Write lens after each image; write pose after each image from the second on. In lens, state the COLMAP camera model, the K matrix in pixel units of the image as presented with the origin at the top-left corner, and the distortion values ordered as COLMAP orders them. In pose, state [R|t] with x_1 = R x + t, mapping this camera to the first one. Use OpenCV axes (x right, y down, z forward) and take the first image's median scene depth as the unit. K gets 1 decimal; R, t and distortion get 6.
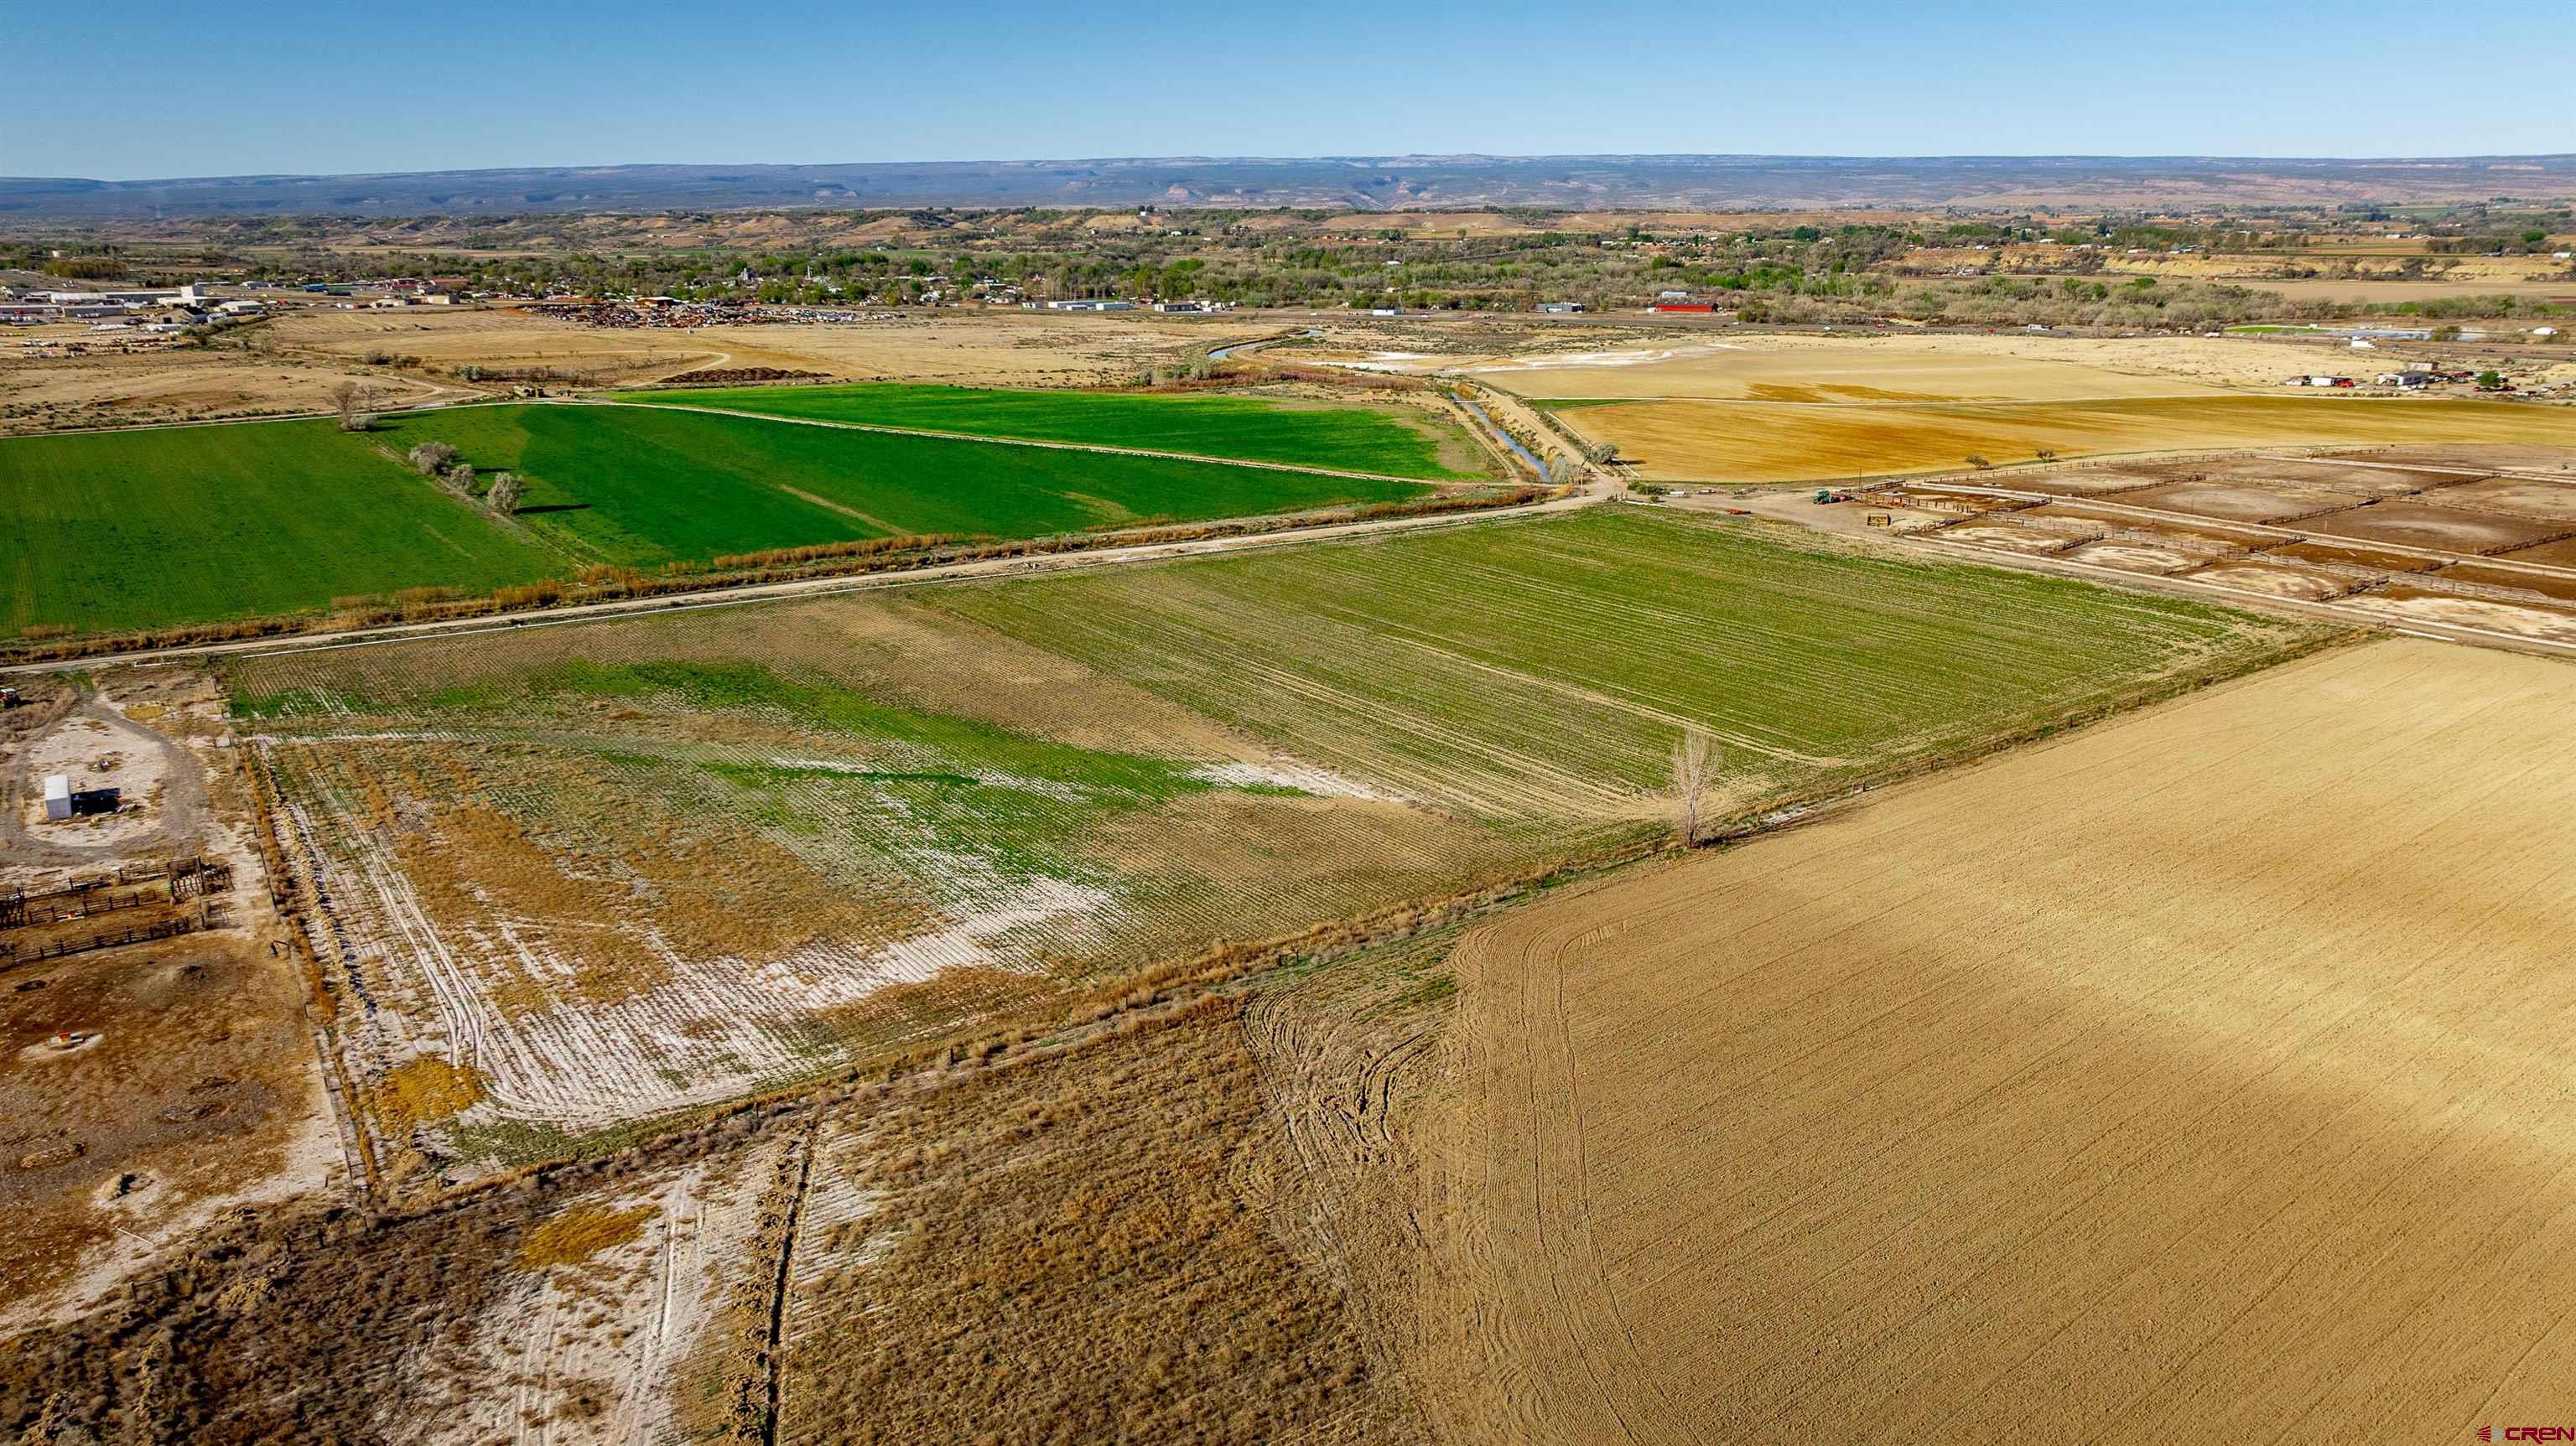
lens RADIAL K [[1827.7, 0, 1283.2], [0, 1827.7, 727.4], [0, 0, 1]] dist [-0.037323, 0.036055]
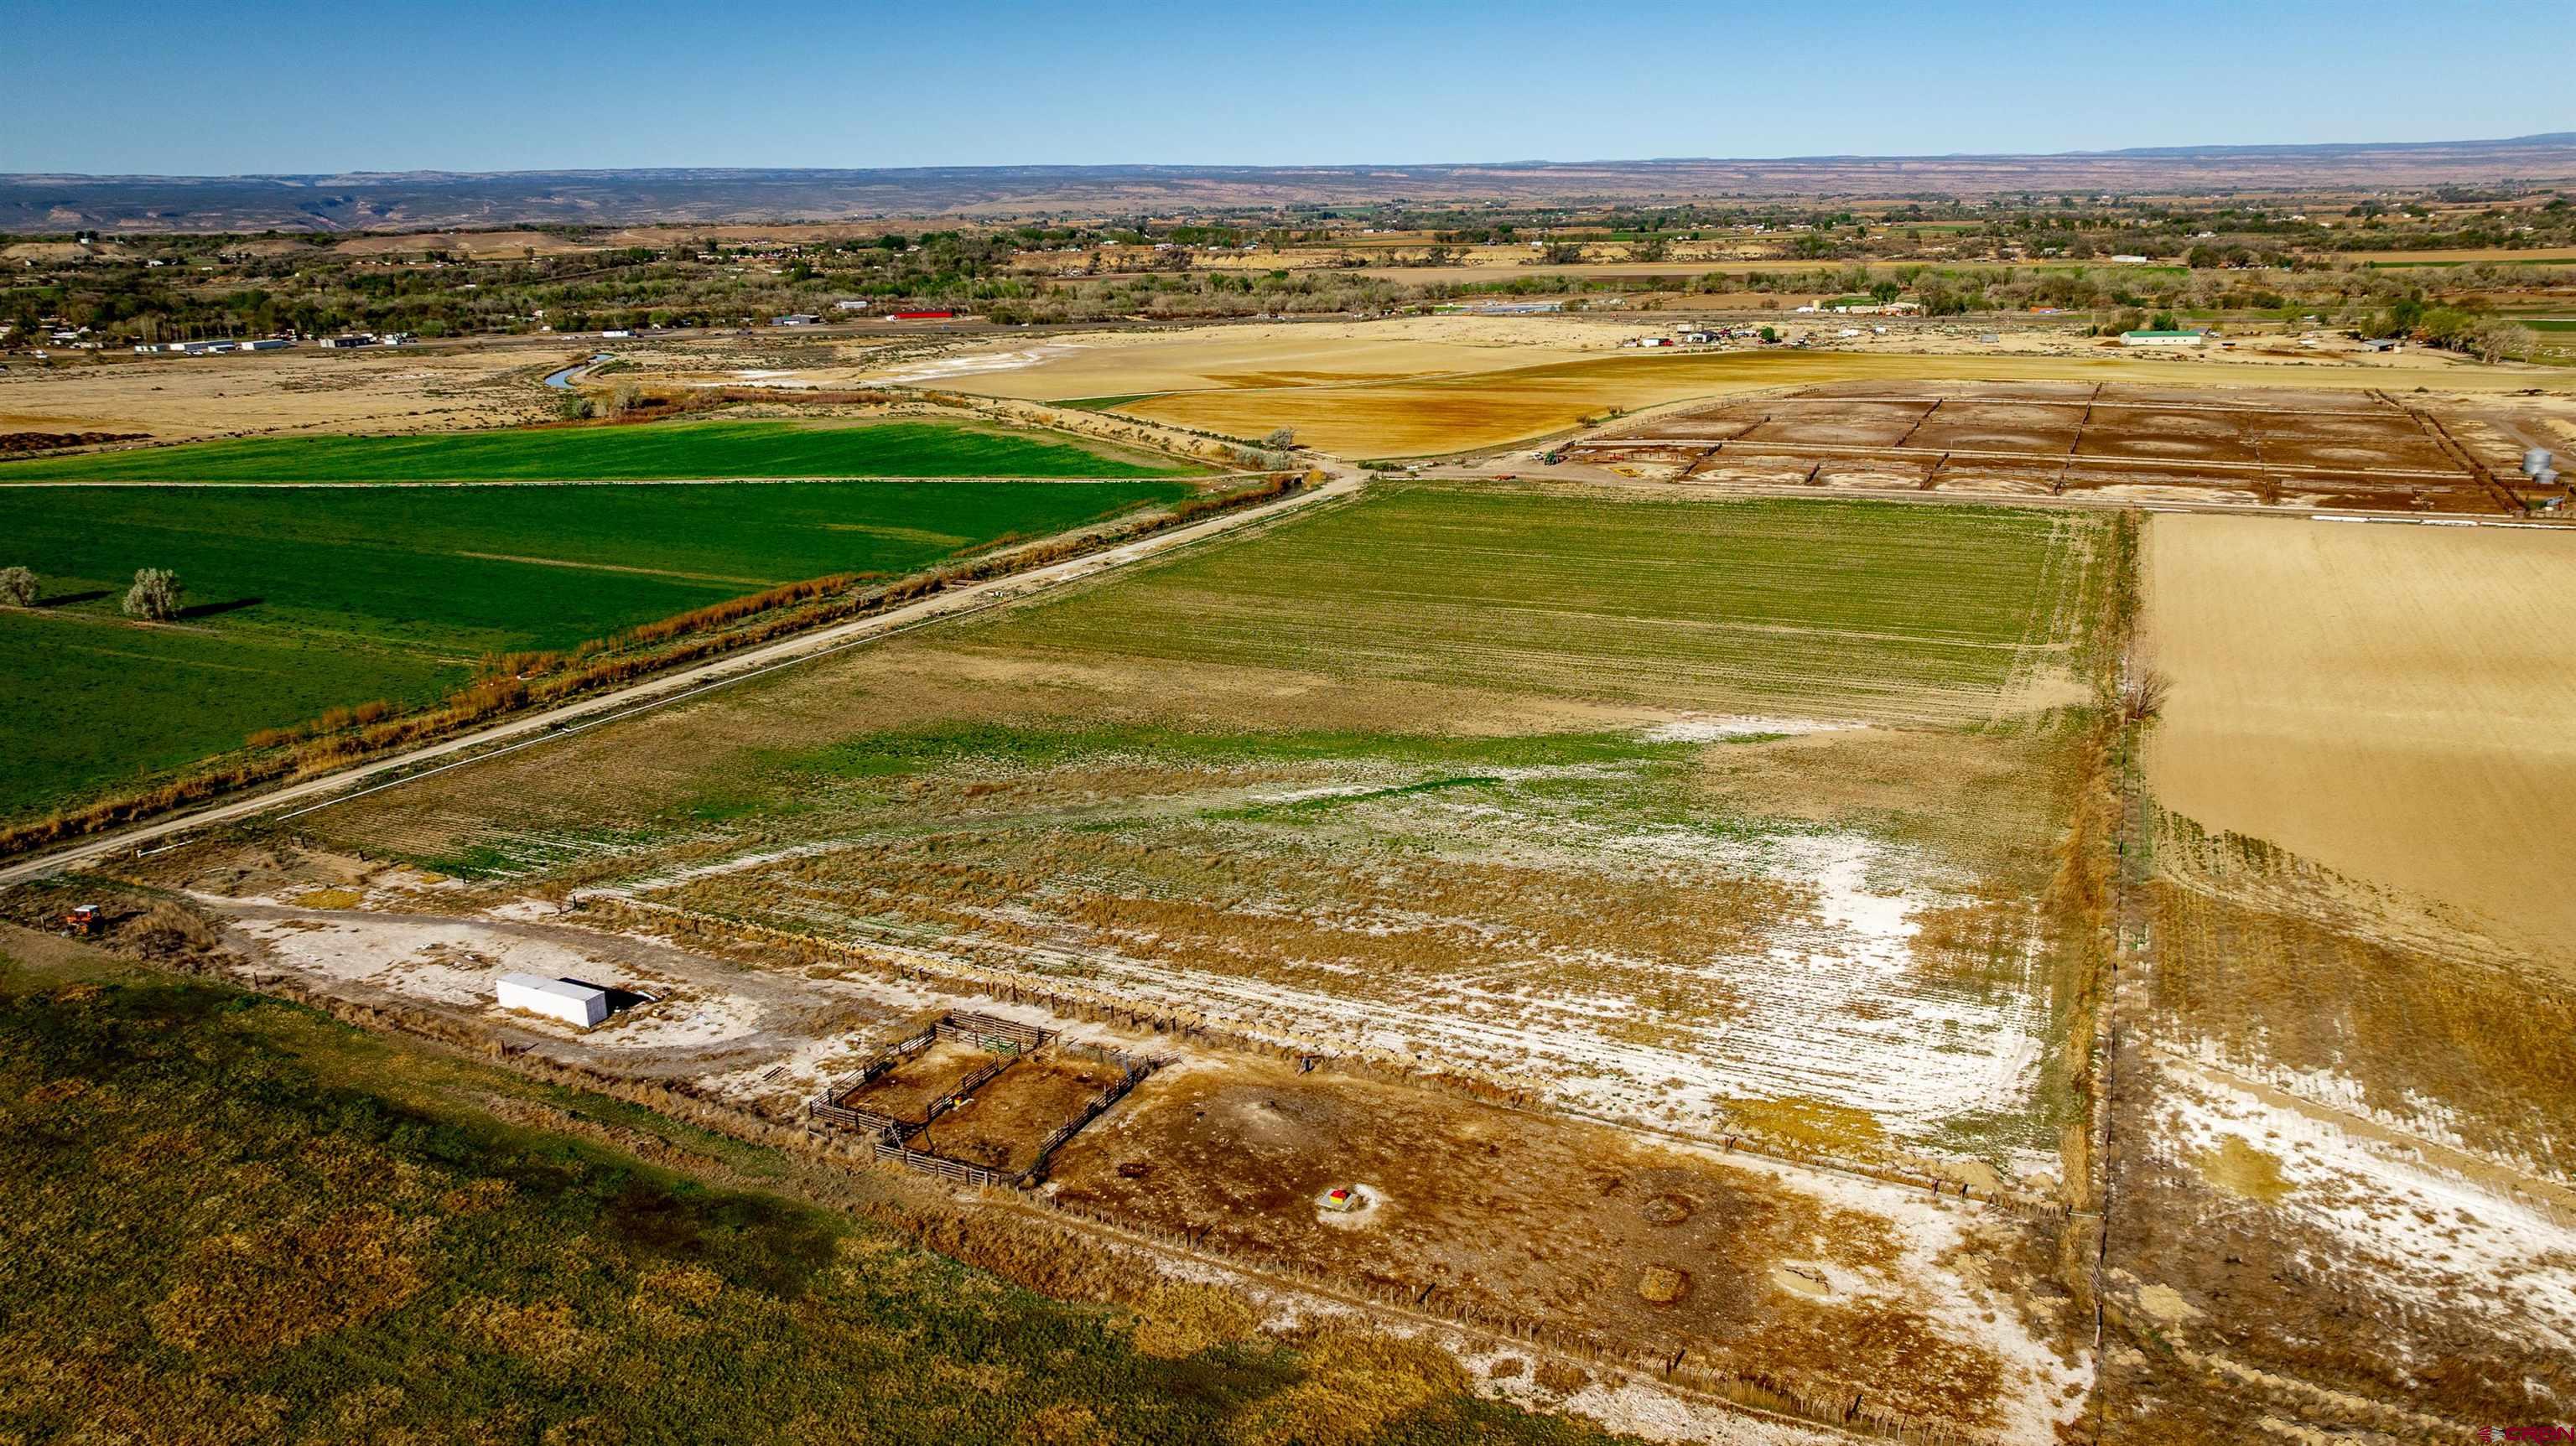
lens RADIAL K [[1827.7, 0, 1283.2], [0, 1827.7, 727.4], [0, 0, 1]] dist [-0.037323, 0.036055]
pose [[0.863387, -0.150771, 0.481488, -0.739761], [0.153893, 0.987527, 0.033274, -0.047925], [-0.480499, 0.045369, 0.875821, 0.199586]]
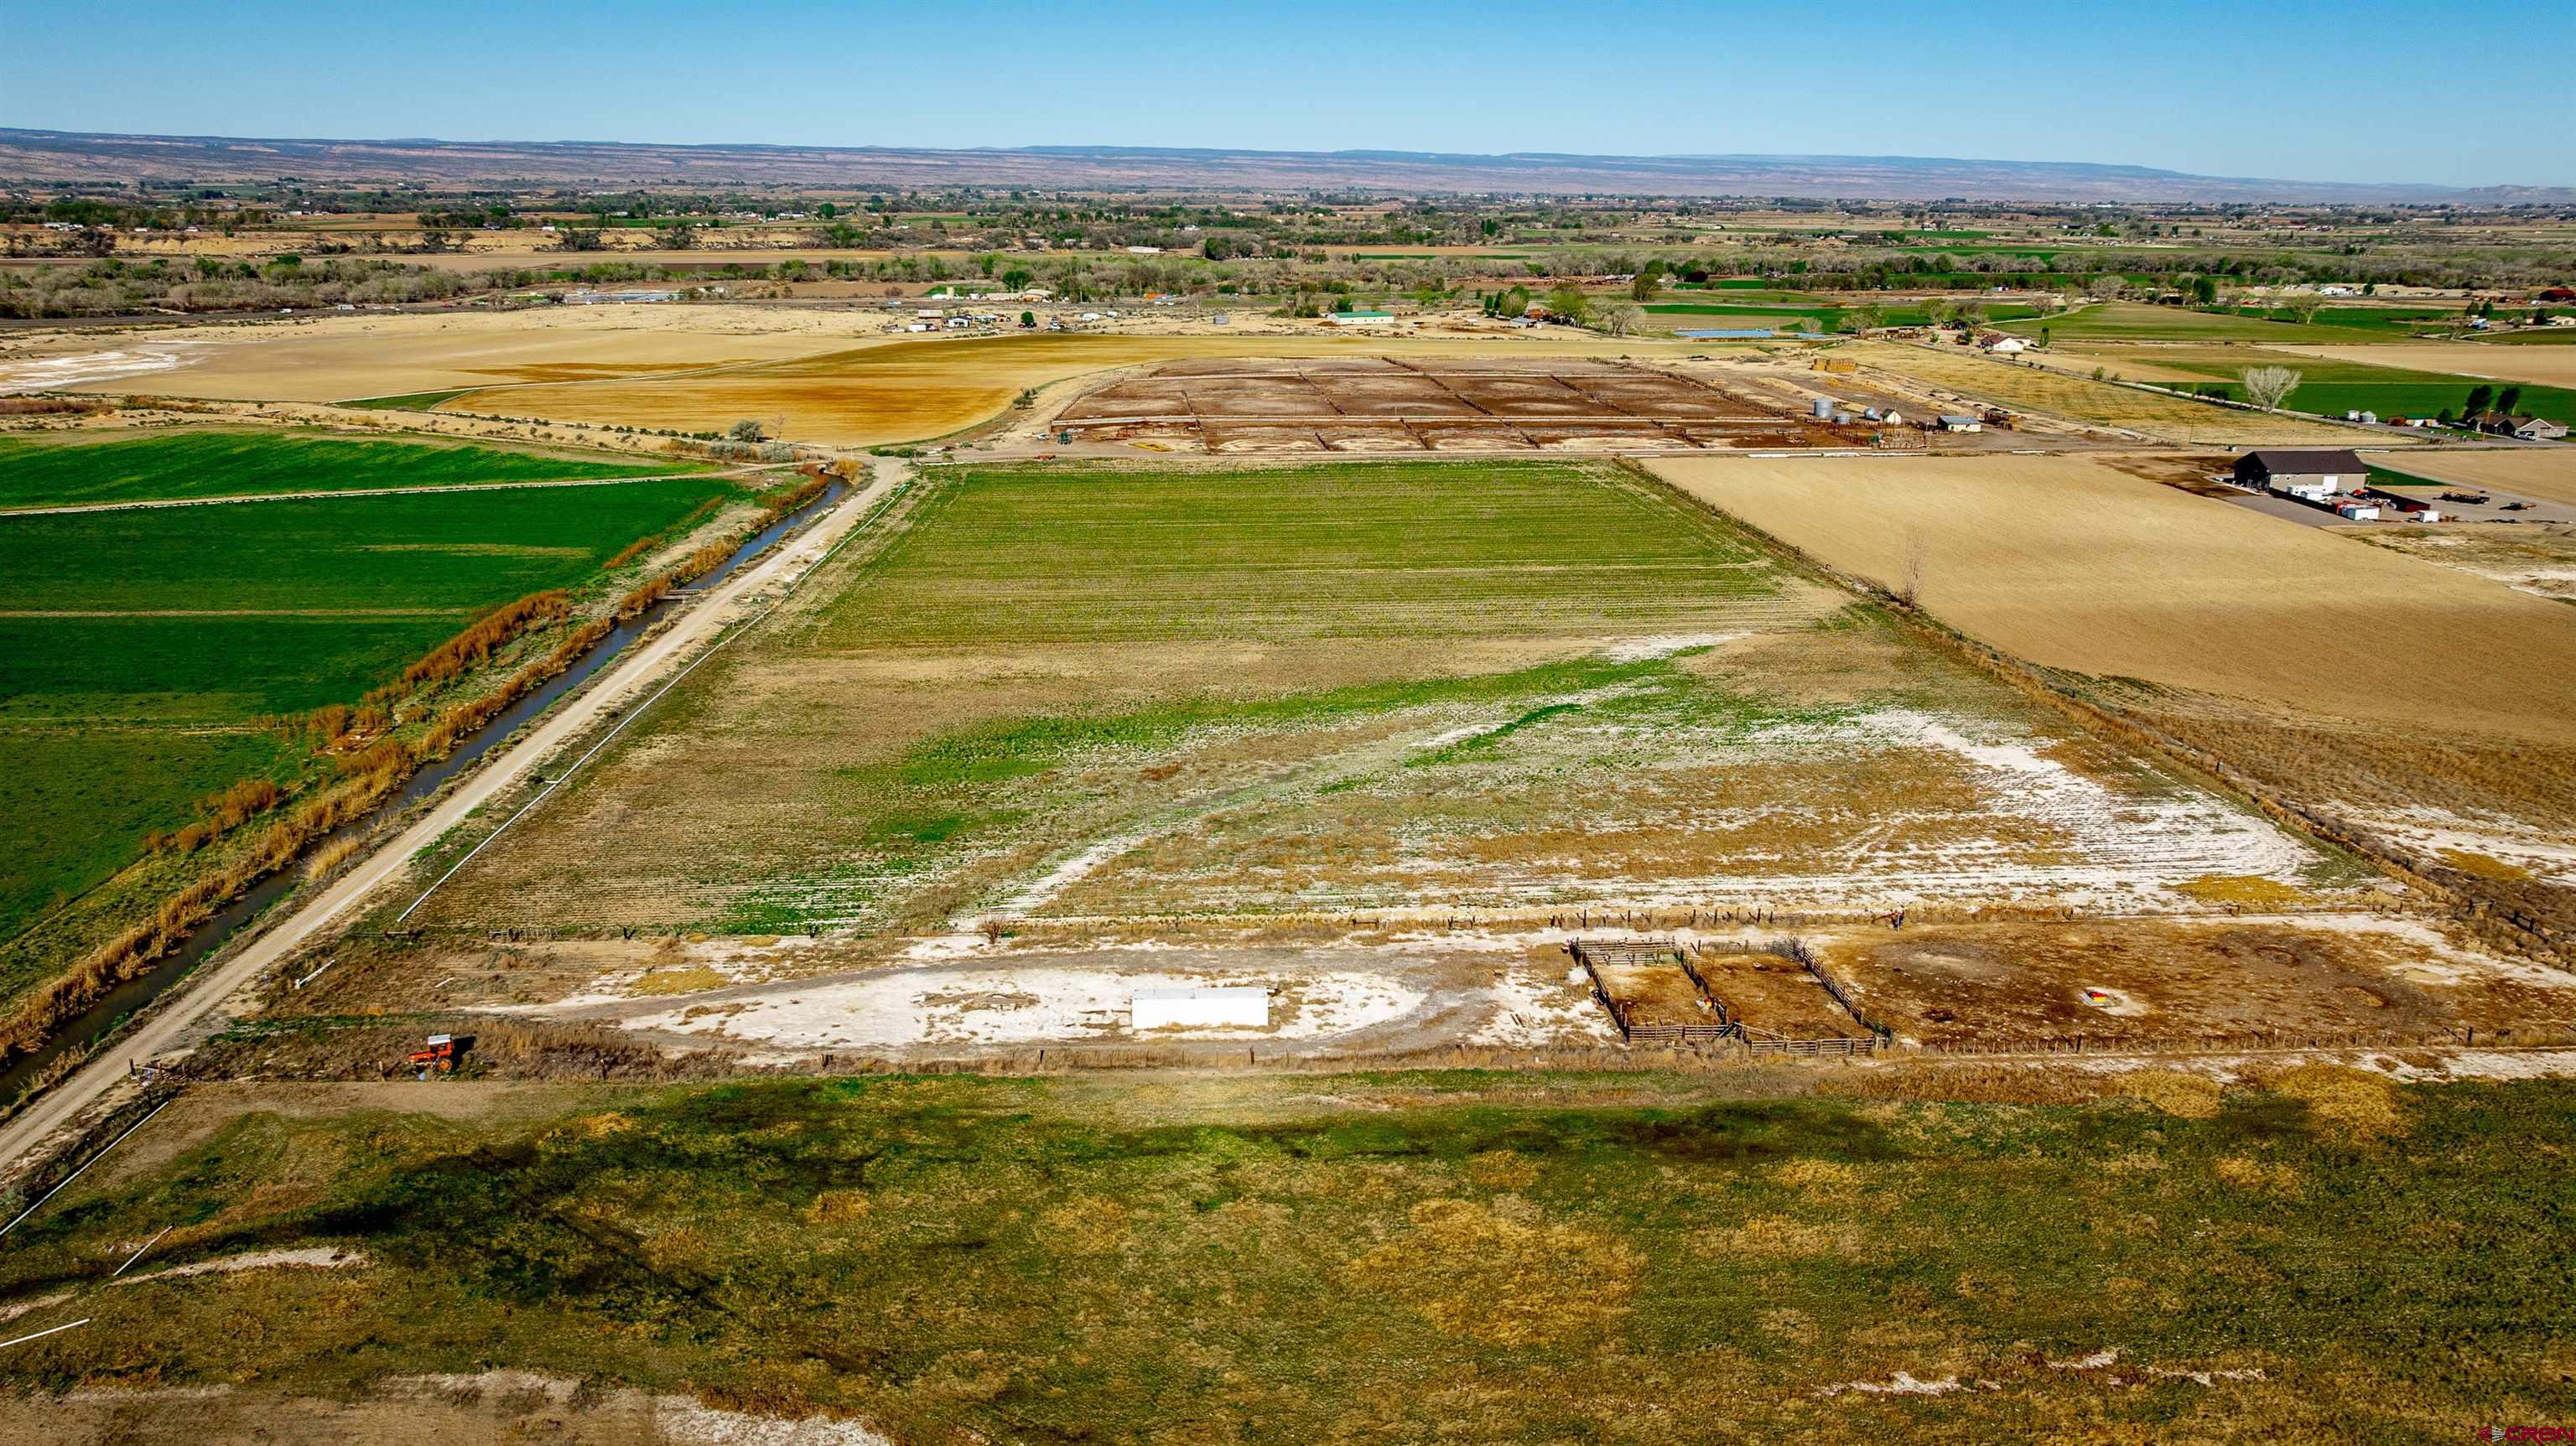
lens RADIAL K [[1889.1, 0, 1253.8], [0, 1889.1, 722.2], [0, 0, 1]] dist [-0.018655, -0.000567]
pose [[0.485073, -0.228925, 0.843977, -1.211410], [0.229223, 0.964665, 0.129916, -0.149243], [-0.843897, 0.130440, 0.520407, 0.585266]]
